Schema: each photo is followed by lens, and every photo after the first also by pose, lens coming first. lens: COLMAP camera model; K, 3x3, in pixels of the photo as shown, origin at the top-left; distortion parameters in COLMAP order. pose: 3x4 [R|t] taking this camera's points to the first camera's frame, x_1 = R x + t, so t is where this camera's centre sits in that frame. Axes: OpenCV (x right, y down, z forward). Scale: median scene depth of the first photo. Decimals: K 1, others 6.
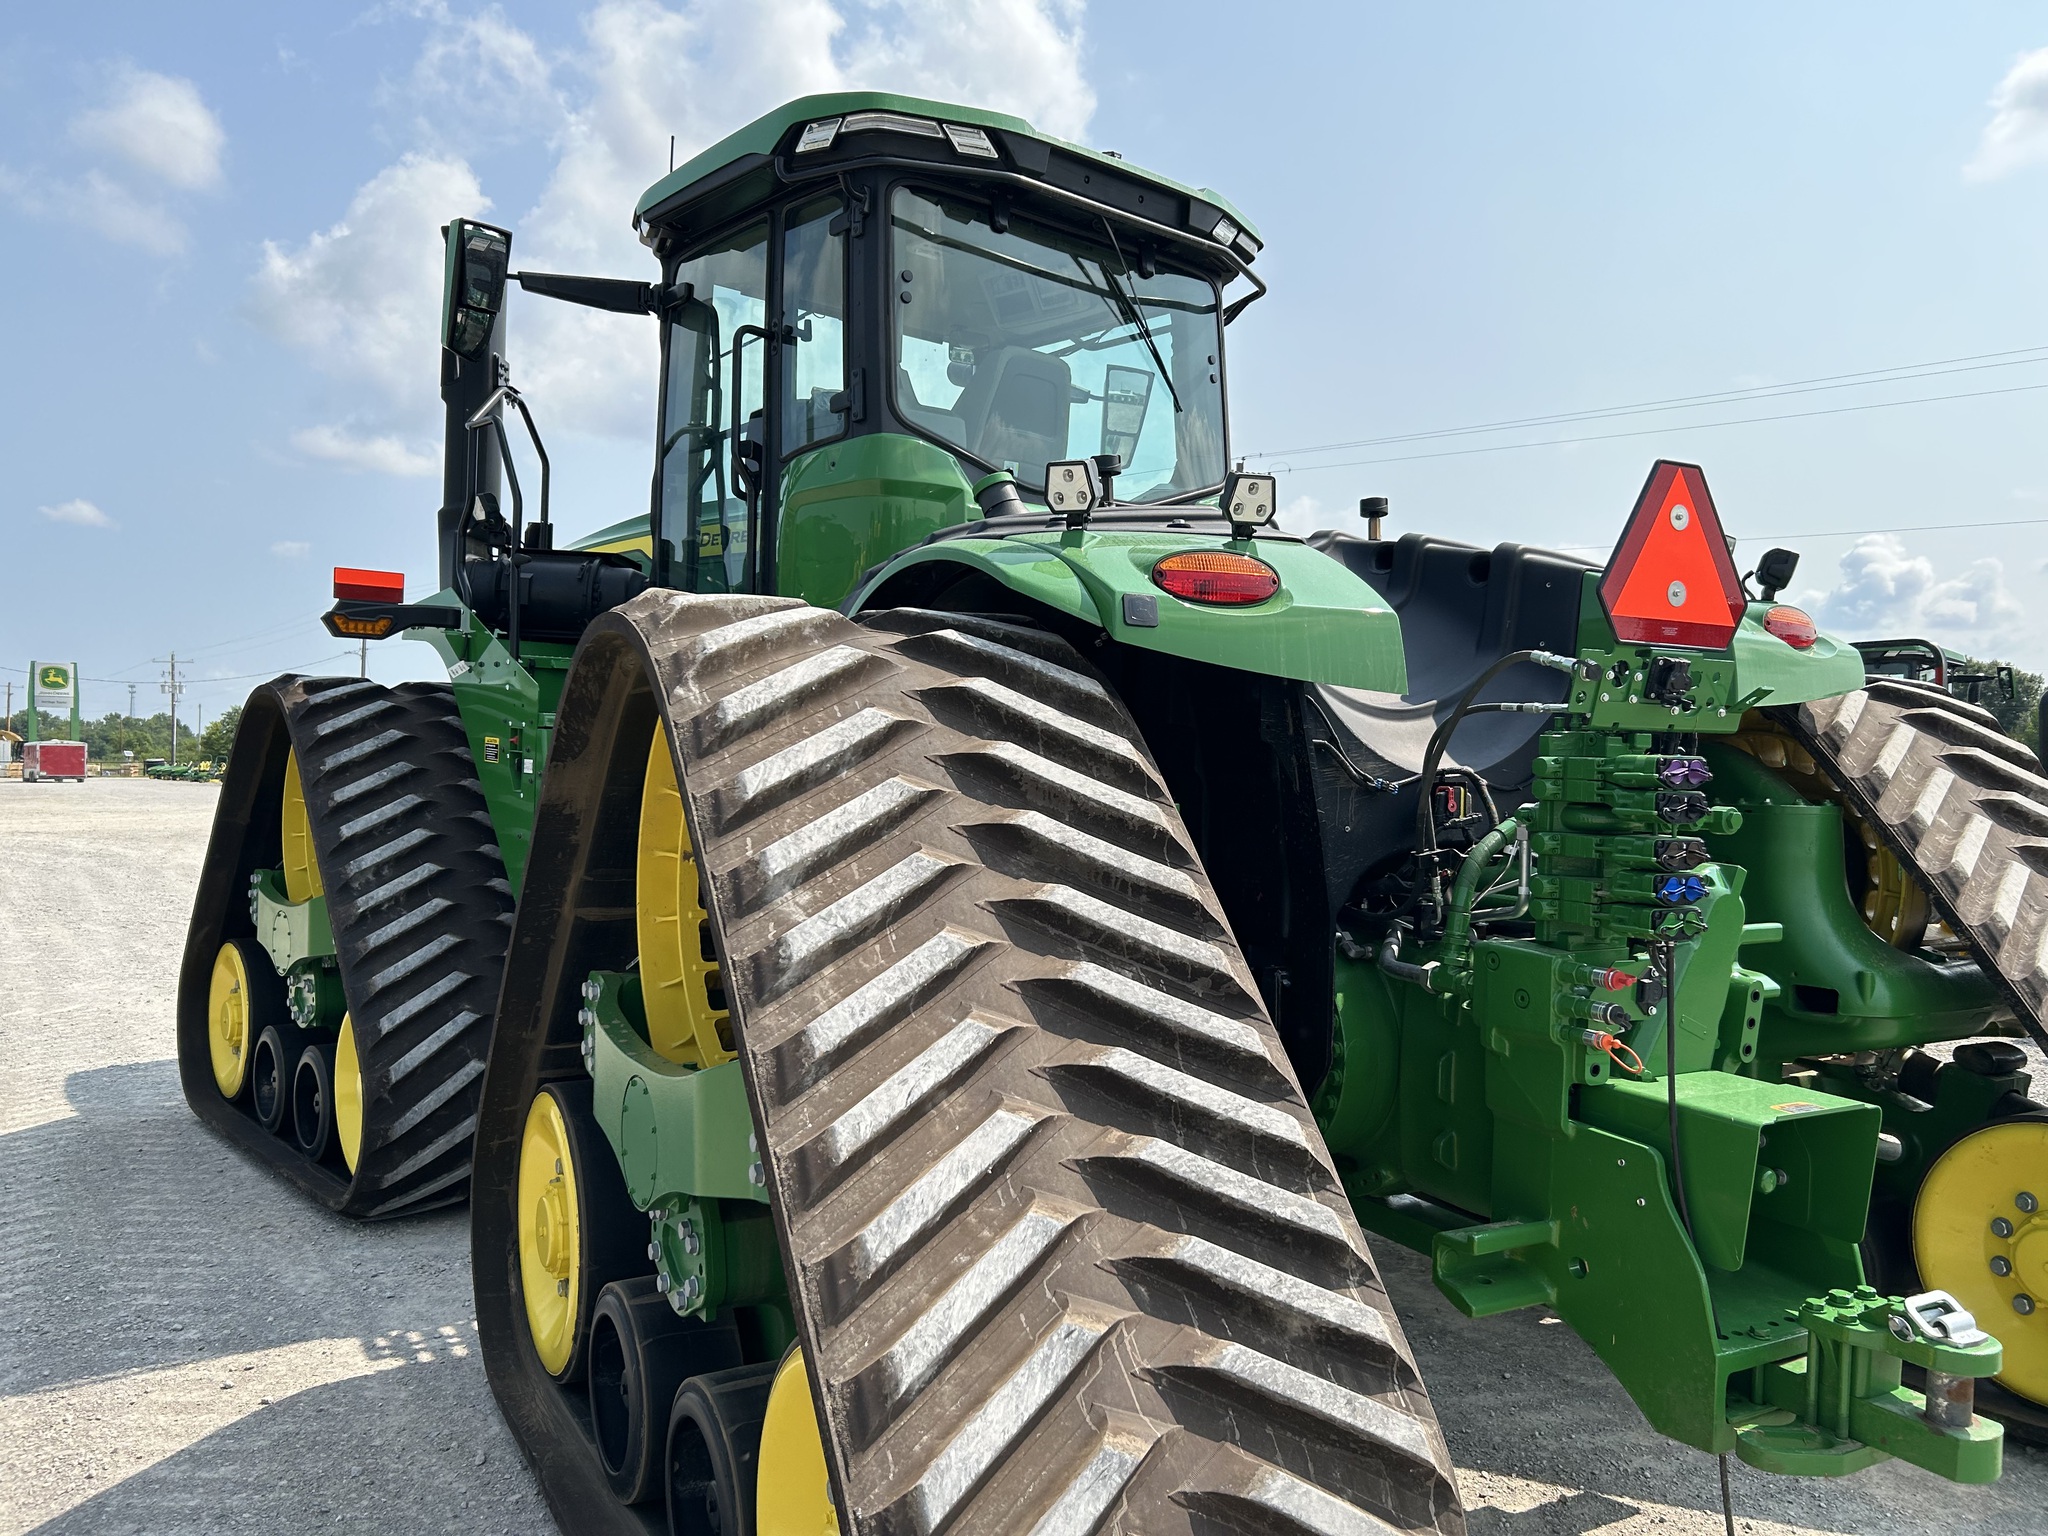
lens RADIAL K [[1535.6, 0, 1065.7], [0, 1535.6, 786.1], [0, 0, 1]] dist [0.045759, -0.049301]
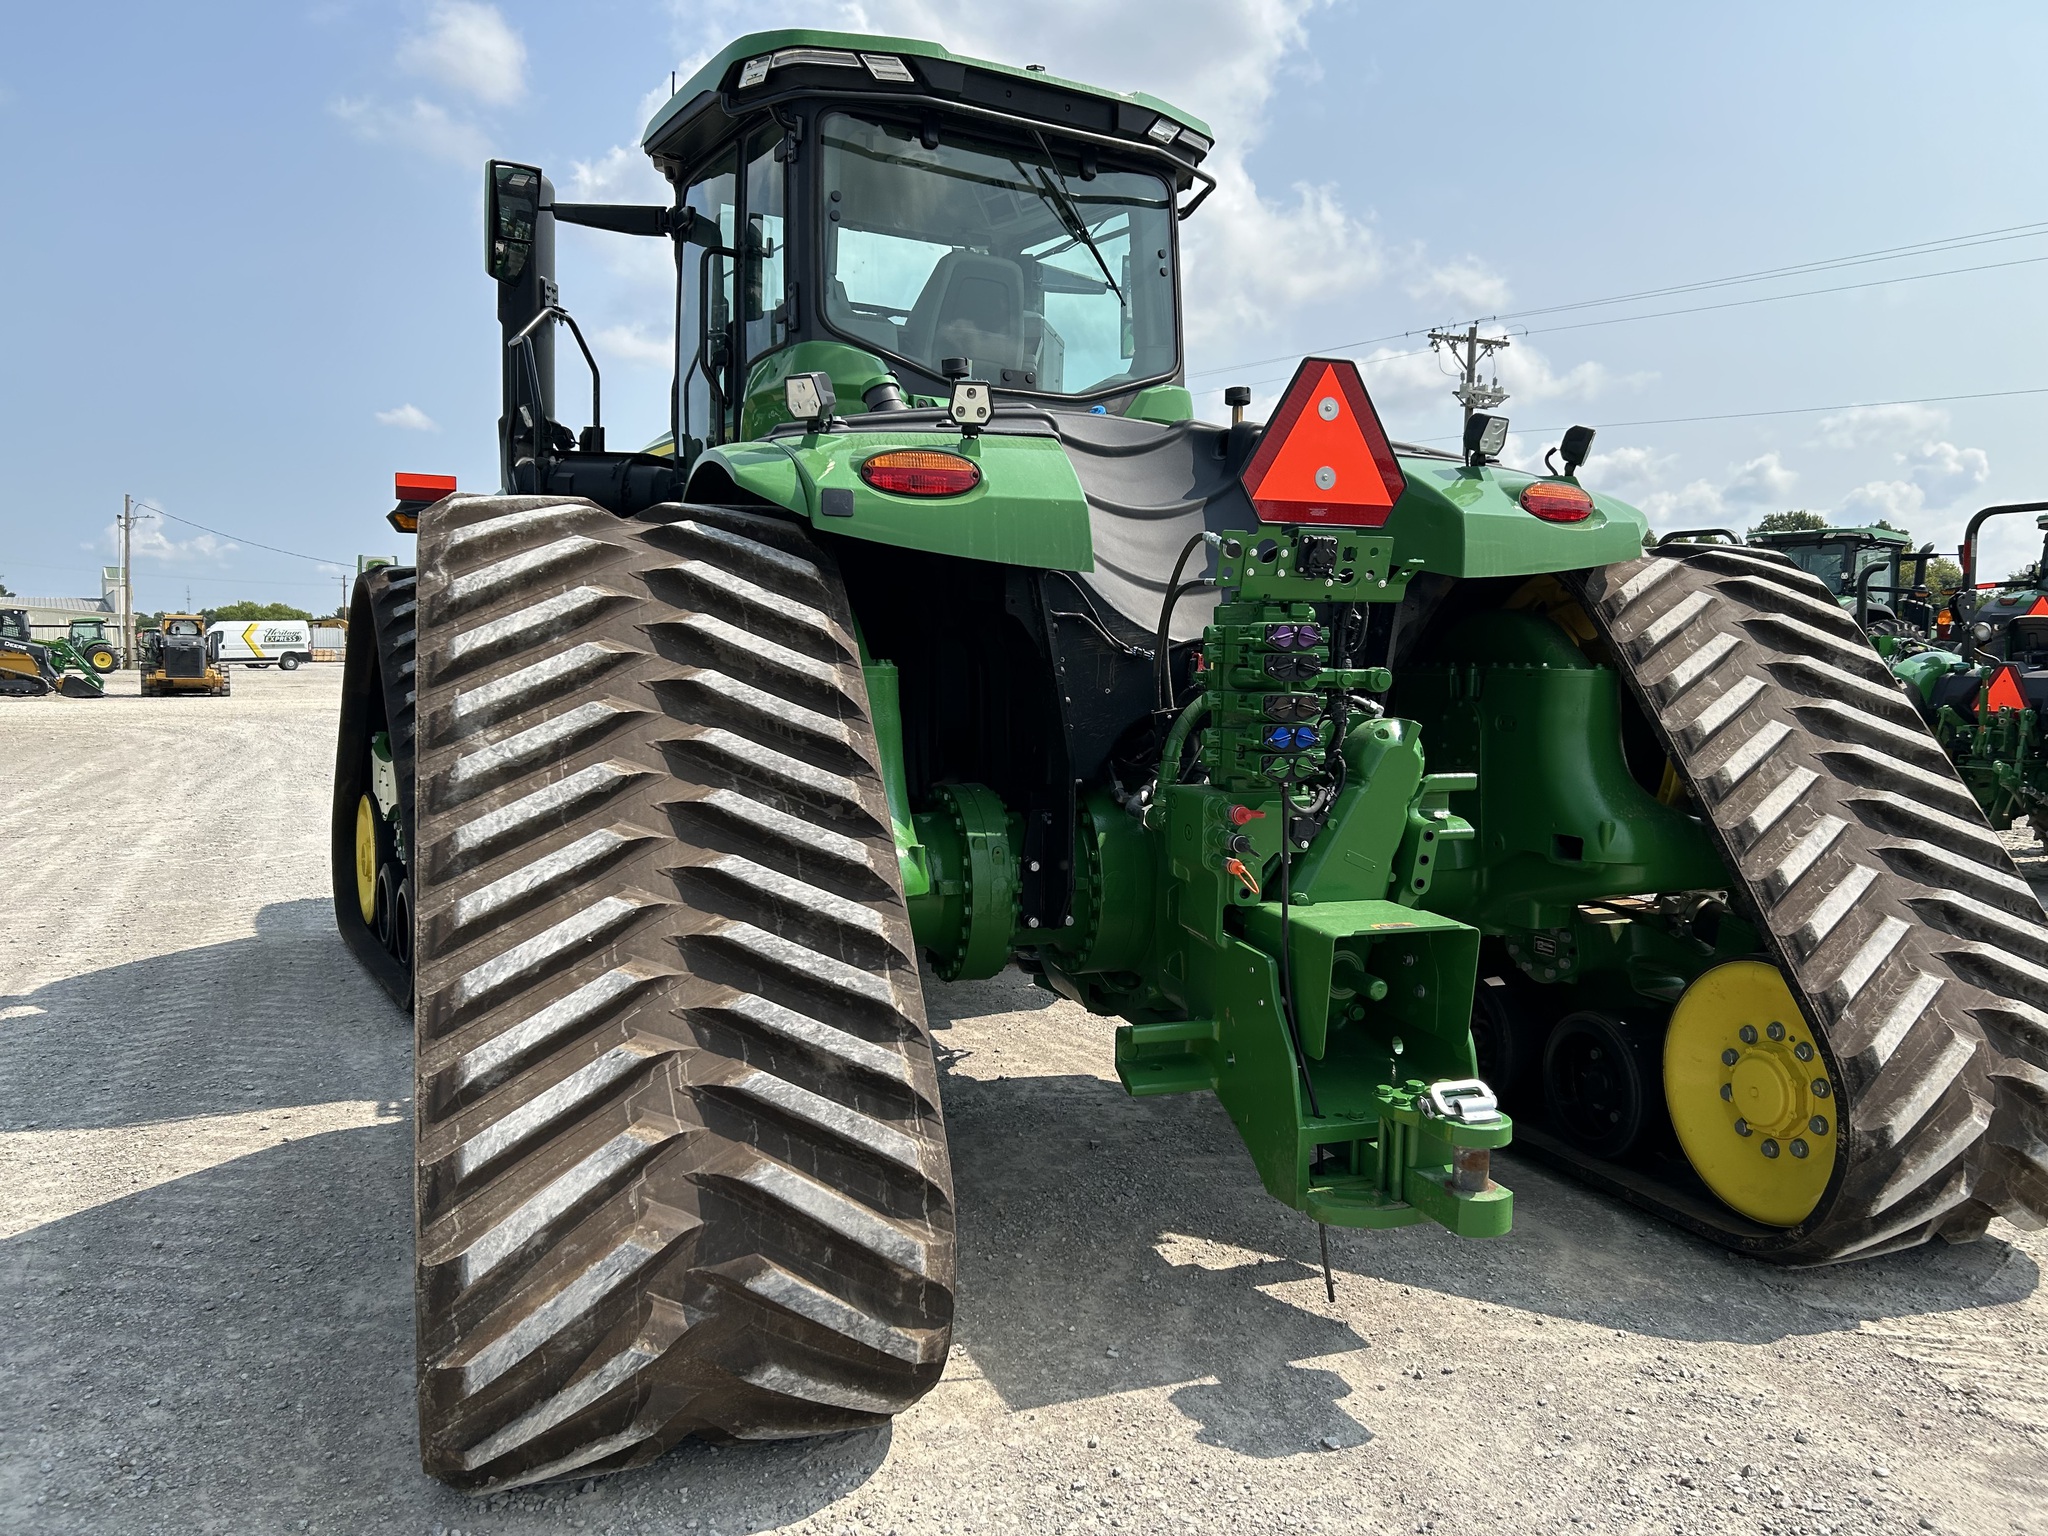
lens RADIAL K [[1535.6, 0, 1071.0], [0, 1535.6, 778.5], [0, 0, 1]] dist [0.045759, -0.049301]
pose [[0.986564, 0.008591, -0.163148, 0.309290], [0.003166, 0.997424, 0.071668, 0.010395], [0.163343, -0.071221, 0.983995, -0.120298]]
